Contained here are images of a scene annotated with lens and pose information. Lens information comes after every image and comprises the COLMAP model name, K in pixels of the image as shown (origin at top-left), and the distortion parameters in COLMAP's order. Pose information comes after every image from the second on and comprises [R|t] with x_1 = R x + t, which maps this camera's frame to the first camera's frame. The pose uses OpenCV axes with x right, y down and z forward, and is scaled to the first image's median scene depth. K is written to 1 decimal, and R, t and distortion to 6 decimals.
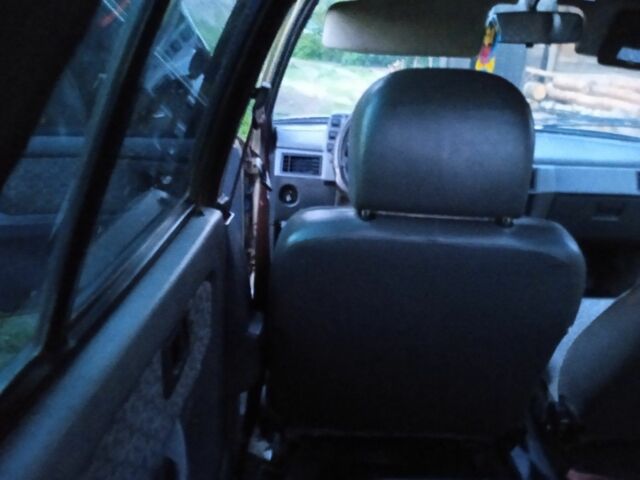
lens RADIAL K [[543.4, 0, 320.0], [0, 543.4, 240.0], [0, 0, 1]] dist [0.115173, -0.184745]
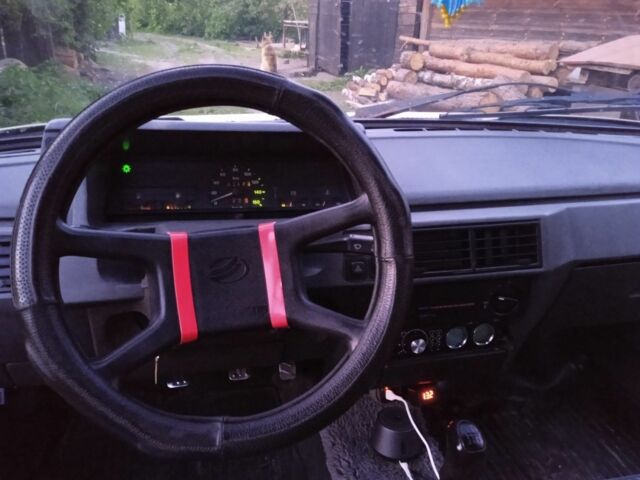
lens RADIAL K [[543.0, 0, 334.7], [0, 543.0, 243.0], [0, 0, 1]] dist [0.086342, -0.150414]
pose [[0.968983, -0.110541, 0.221027, 0.027280], [0.100059, 0.993283, 0.058106, -0.034443], [-0.225965, -0.034188, 0.973535, 0.132790]]
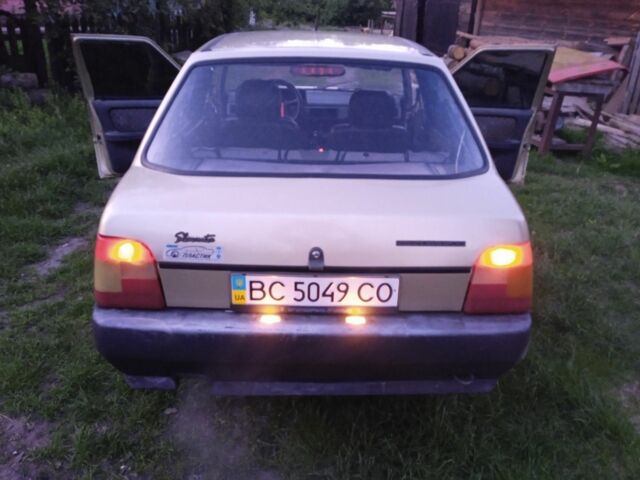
lens RADIAL K [[543.4, 0, 320.0], [0, 543.4, 240.0], [0, 0, 1]] dist [0.115173, -0.184745]
pose [[0.999403, -0.034238, 0.004691, 0.064173], [0.033786, 0.996569, 0.075556, 0.058474], [-0.007262, -0.075353, 0.997130, -0.320138]]
